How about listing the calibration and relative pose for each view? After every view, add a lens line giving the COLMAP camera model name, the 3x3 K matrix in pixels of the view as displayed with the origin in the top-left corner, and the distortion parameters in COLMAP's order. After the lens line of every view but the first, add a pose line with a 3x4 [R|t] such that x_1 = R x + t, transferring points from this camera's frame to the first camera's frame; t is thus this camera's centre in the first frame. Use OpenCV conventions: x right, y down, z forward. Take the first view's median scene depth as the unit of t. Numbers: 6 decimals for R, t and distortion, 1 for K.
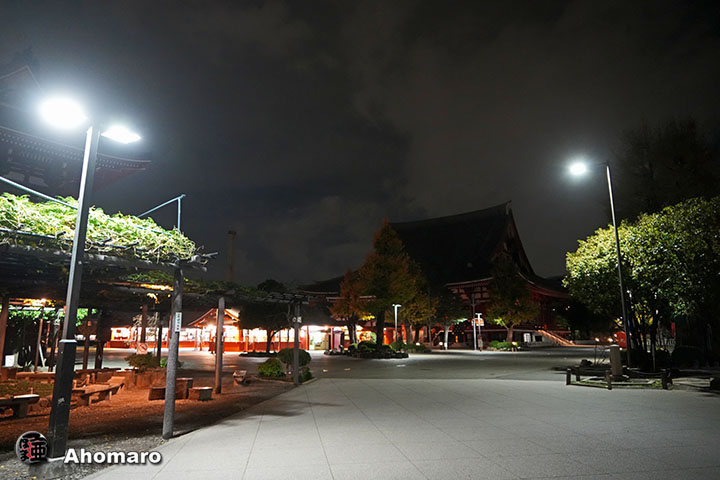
lens RADIAL K [[489.4, 0, 356.6], [0, 489.4, 236.7], [0, 0, 1]] dist [-0.033613, 0.006365]
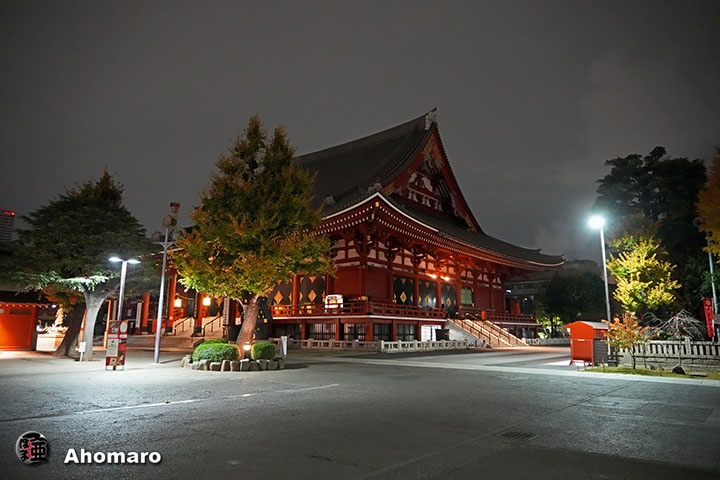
lens RADIAL K [[489.4, 0, 356.6], [0, 489.4, 236.7], [0, 0, 1]] dist [-0.033613, 0.006365]
pose [[0.997953, 0.006459, -0.063632, 0.259717], [-0.005845, 0.999935, 0.009826, 0.081683], [0.063691, -0.009434, 0.997925, 0.387697]]
